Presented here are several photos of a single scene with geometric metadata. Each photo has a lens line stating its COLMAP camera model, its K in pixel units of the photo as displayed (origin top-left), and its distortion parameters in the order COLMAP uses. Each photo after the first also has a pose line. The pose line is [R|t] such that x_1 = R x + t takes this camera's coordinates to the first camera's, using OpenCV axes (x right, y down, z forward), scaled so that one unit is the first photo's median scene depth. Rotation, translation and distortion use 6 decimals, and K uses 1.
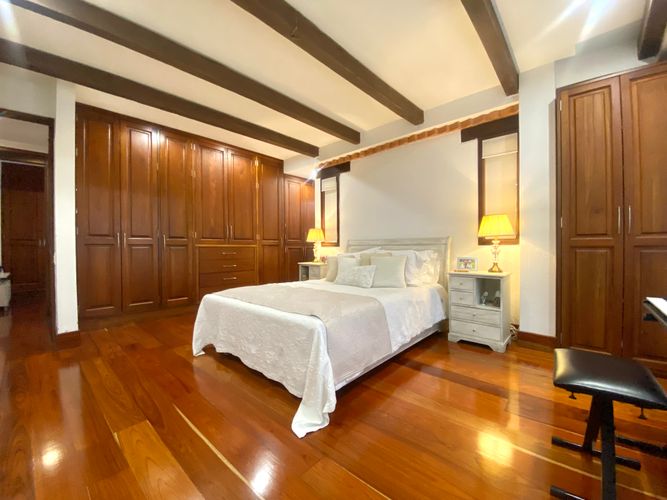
lens RADIAL K [[267.9, 0, 335.2], [0, 267.9, 253.5], [0, 0, 1]] dist [-0.041187, 0.000131]
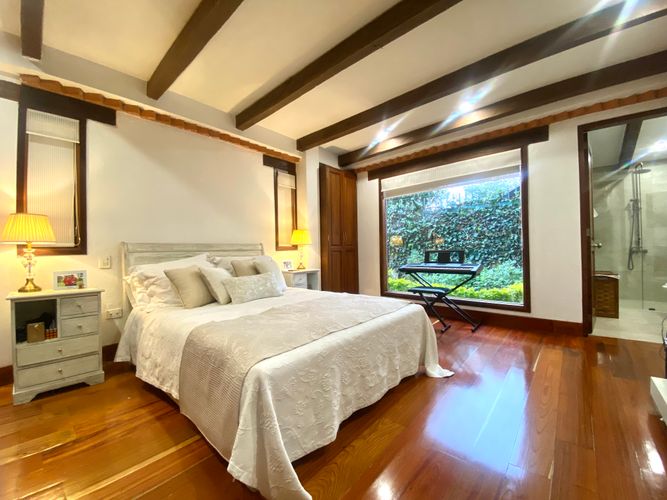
lens RADIAL K [[274.9, 0, 333.5], [0, 274.9, 250.0], [0, 0, 1]] dist [0.037629, -0.025949]
pose [[-0.009699, 0.015248, 0.999837, -0.589355], [0.034964, 0.999278, -0.014900, -0.011382], [-0.999342, 0.034813, -0.010225, 0.562364]]
